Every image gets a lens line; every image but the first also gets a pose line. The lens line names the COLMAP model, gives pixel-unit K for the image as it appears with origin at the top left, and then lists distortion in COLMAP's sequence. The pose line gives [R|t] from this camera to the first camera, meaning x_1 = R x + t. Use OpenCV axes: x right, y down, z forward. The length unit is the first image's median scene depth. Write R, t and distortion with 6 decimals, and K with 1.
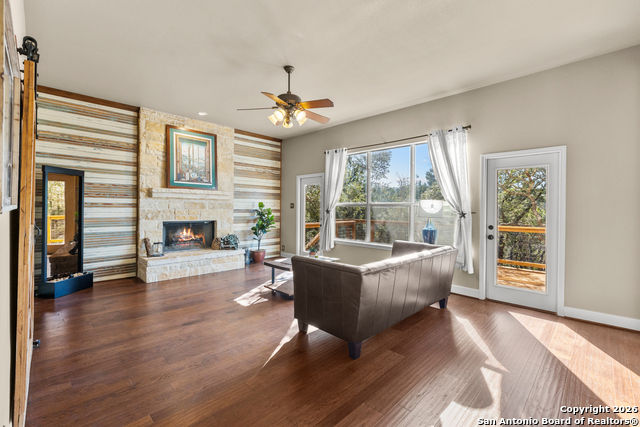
lens RADIAL K [[284.6, 0, 320.4], [0, 284.6, 209.3], [0, 0, 1]] dist [0.000467, 0.000129]
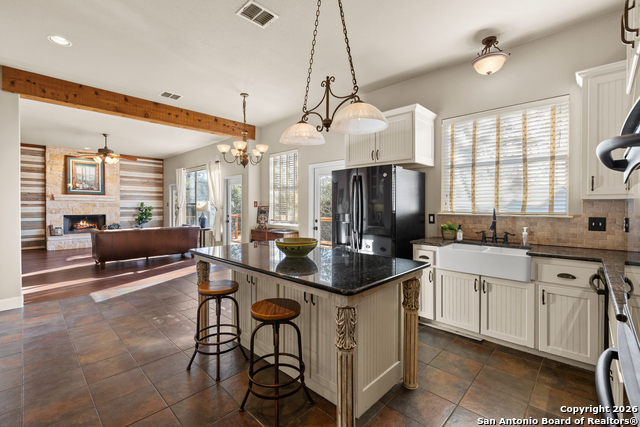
lens RADIAL K [[284.6, 0, 317.4], [0, 284.6, 207.8], [0, 0, 1]] dist [0.000467, 0.000129]
pose [[0.999827, -0.006949, 0.017243, 0.846209], [0.006865, 0.999964, 0.004931, 0.003716], [-0.017277, -0.004812, 0.999839, -0.632531]]
